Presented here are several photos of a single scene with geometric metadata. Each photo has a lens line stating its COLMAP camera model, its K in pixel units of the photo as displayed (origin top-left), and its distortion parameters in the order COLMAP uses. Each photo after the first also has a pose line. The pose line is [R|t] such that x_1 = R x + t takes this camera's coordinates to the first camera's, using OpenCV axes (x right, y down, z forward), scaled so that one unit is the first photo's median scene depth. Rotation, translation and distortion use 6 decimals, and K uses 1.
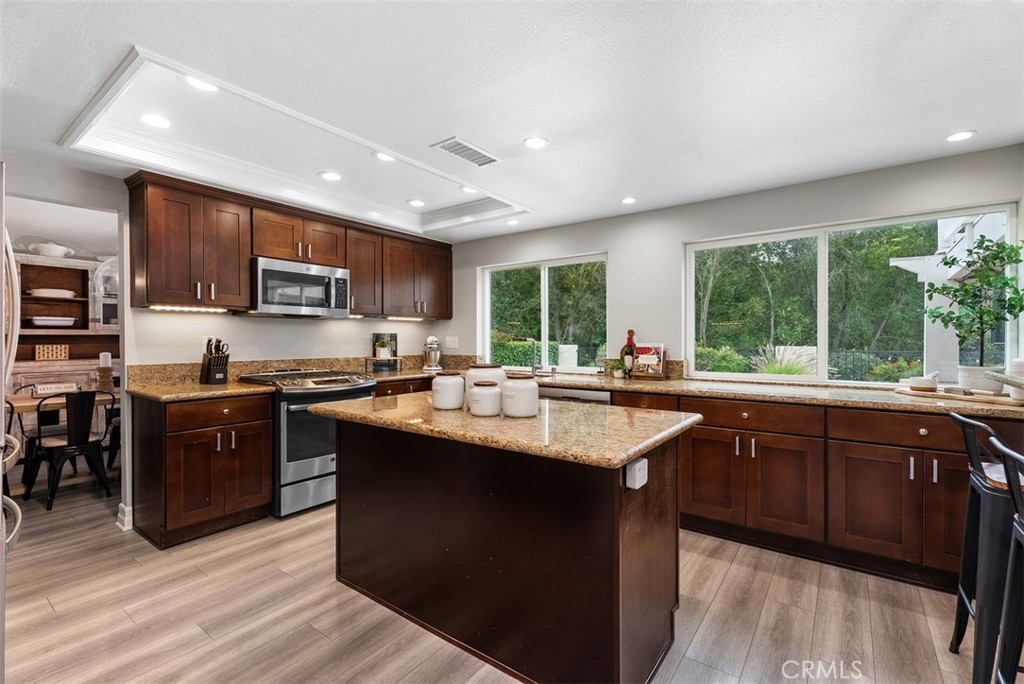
lens RADIAL K [[459.3, 0, 509.7], [0, 459.3, 341.8], [0, 0, 1]] dist [0.004993, -0.003287]
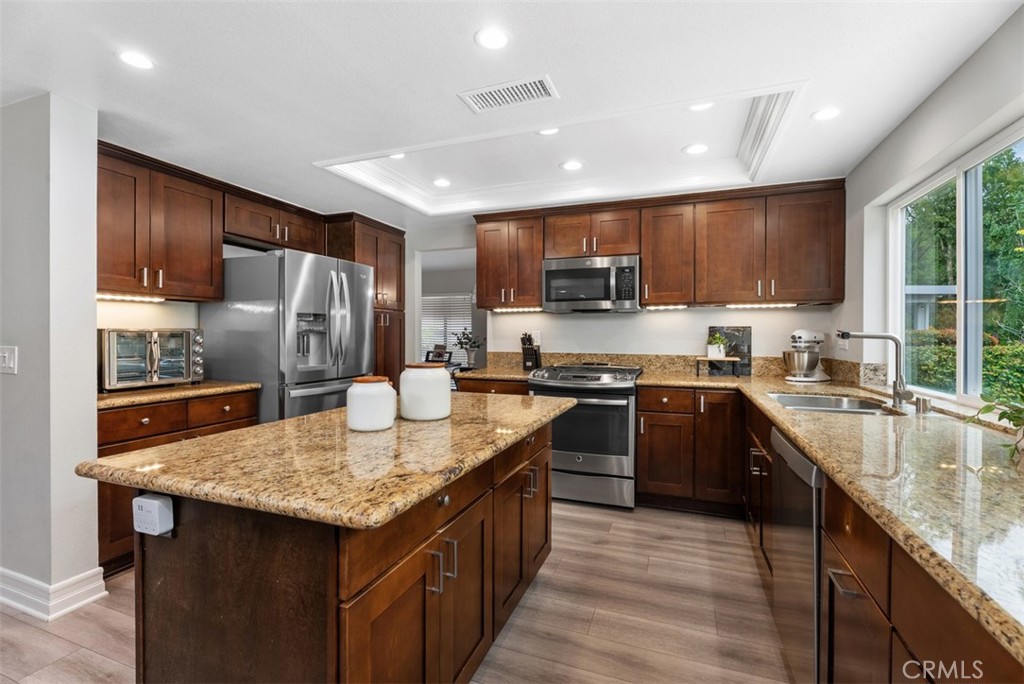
lens RADIAL K [[459.3, 0, 509.7], [0, 459.3, 341.8], [0, 0, 1]] dist [0.004993, -0.003287]
pose [[0.278400, 0.015663, -0.960337, 0.444955], [-0.008436, 0.999868, 0.013863, -0.000175], [0.960428, 0.004242, 0.278496, 0.525678]]
